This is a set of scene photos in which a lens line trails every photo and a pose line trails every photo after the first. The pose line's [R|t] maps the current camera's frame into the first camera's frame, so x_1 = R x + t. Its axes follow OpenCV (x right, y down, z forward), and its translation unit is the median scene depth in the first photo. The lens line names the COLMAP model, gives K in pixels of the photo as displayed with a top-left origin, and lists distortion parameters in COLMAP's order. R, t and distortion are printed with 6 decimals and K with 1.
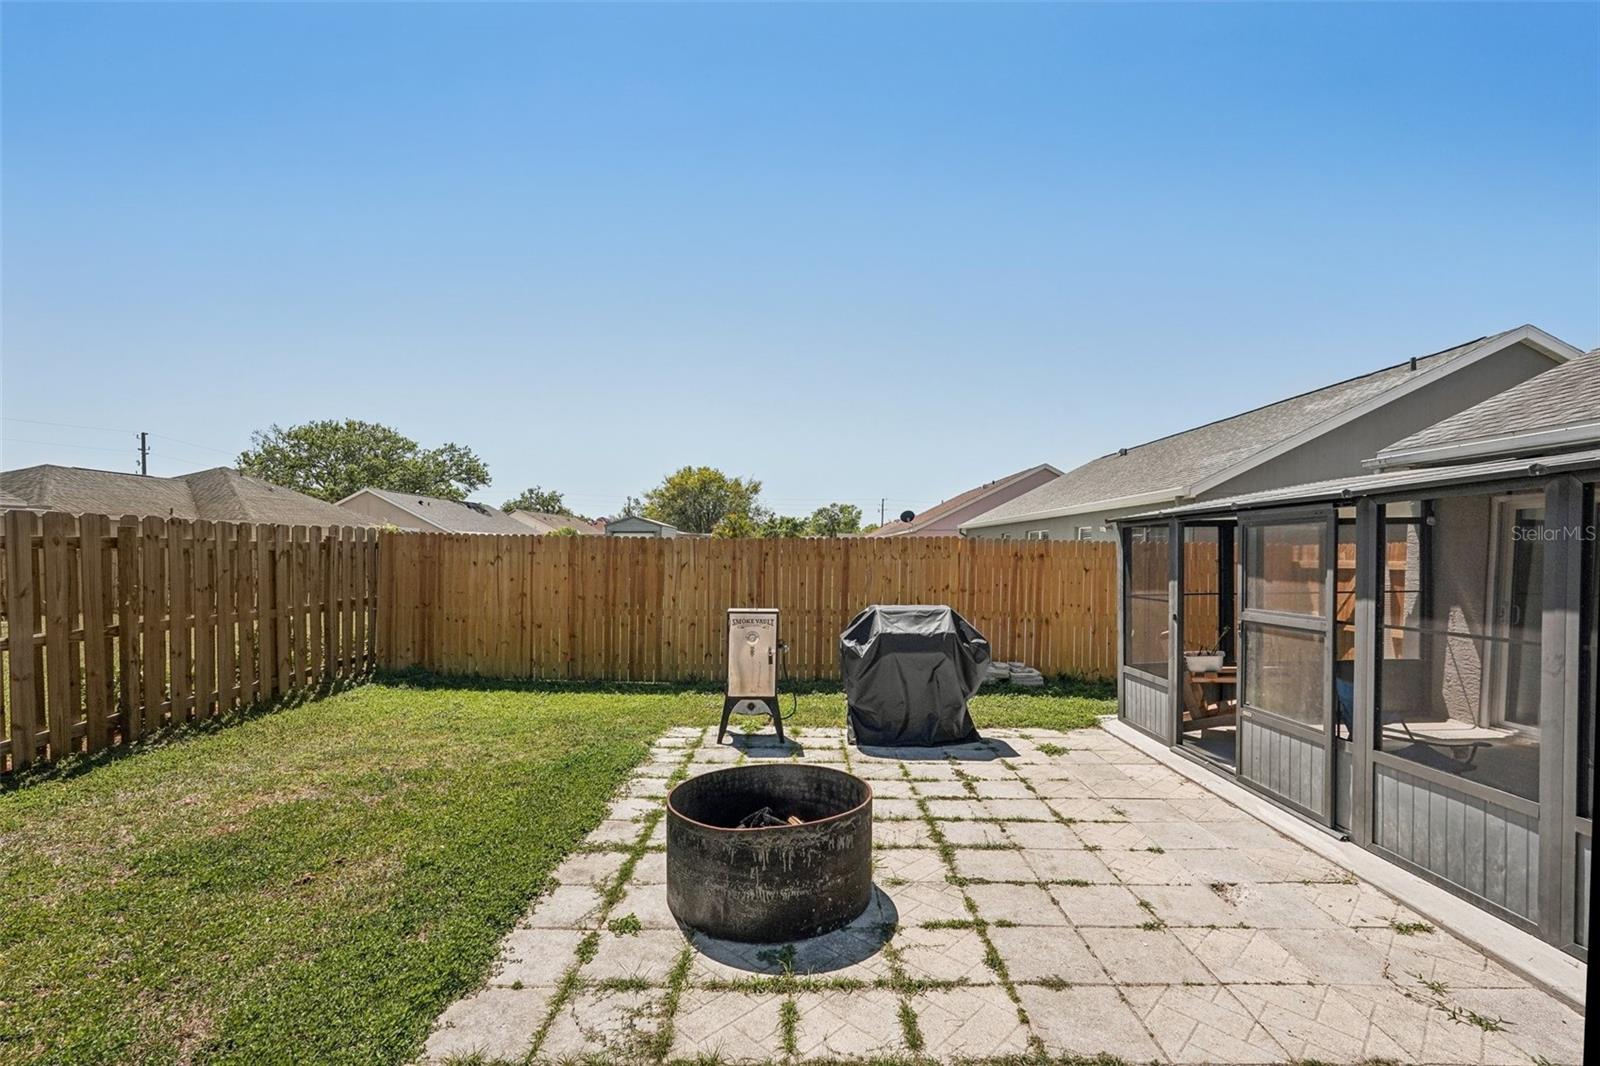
lens RADIAL K [[725.6, 0, 800.0], [0, 725.6, 533.0], [0, 0, 1]] dist [0.004208, 0.000498]
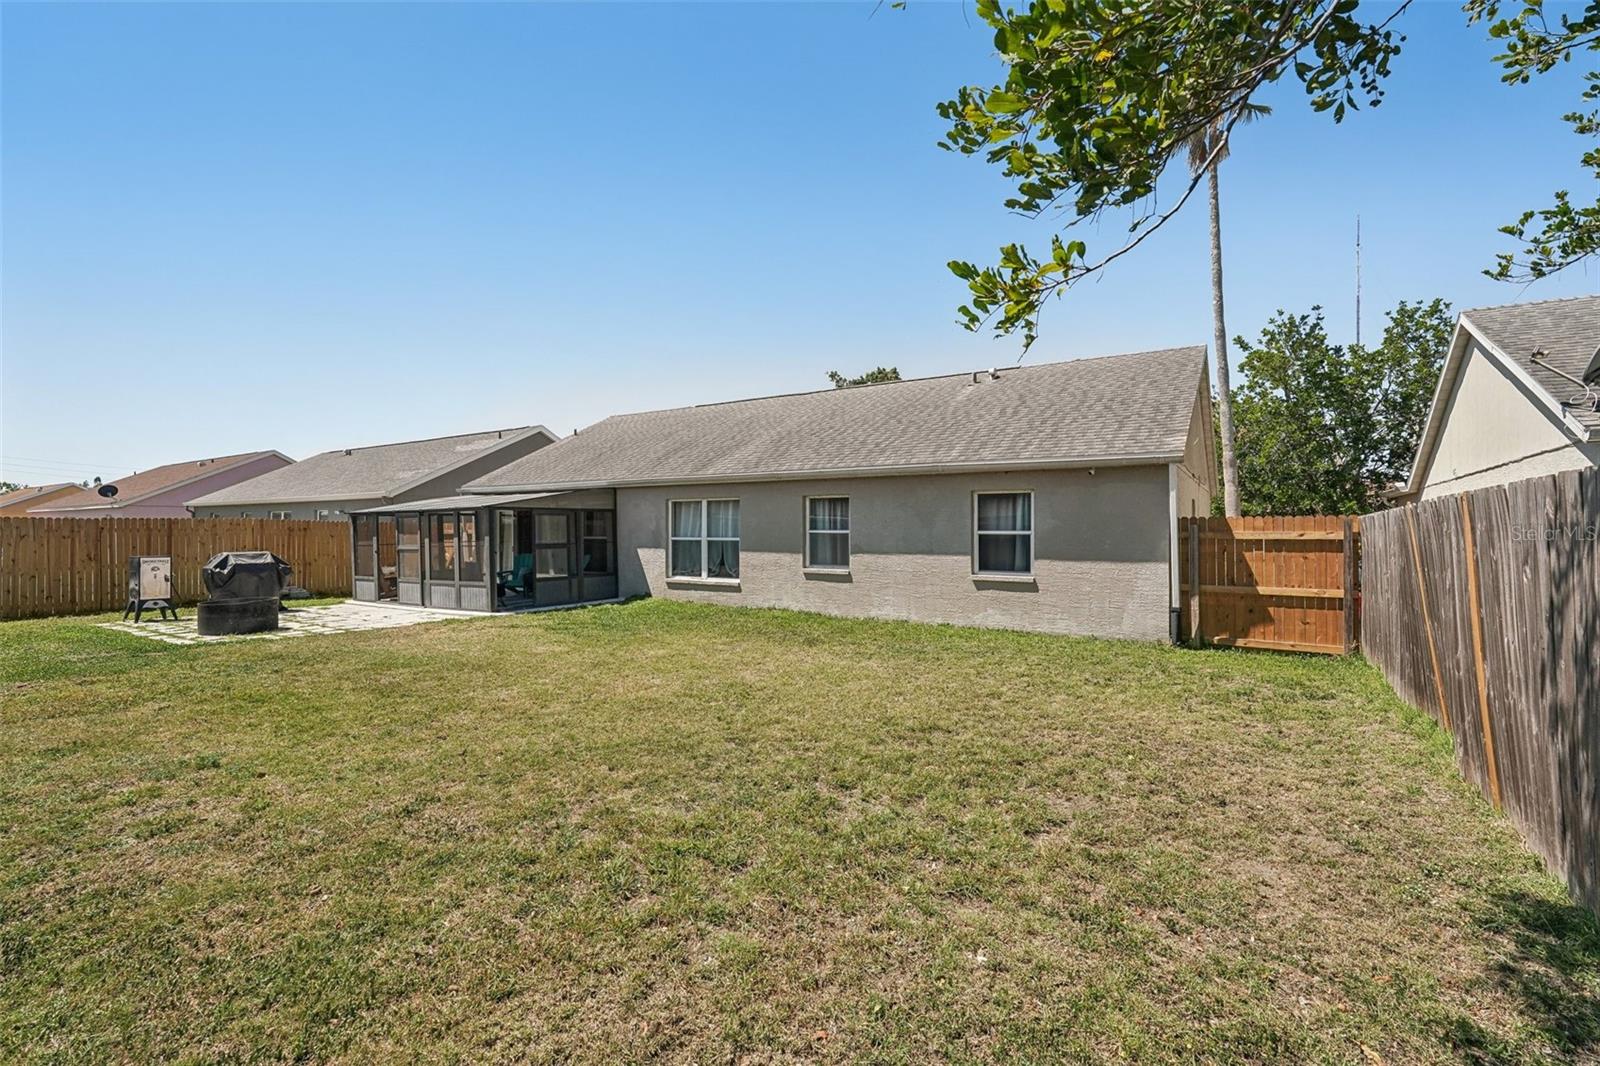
lens RADIAL K [[725.6, 0, 800.0], [0, 725.6, 533.0], [0, 0, 1]] dist [0.004208, 0.000498]
pose [[0.555452, -0.013505, 0.831439, -0.148726], [-0.016339, 0.999498, 0.027151, -0.007976], [-0.831388, -0.028666, 0.554952, -0.314998]]
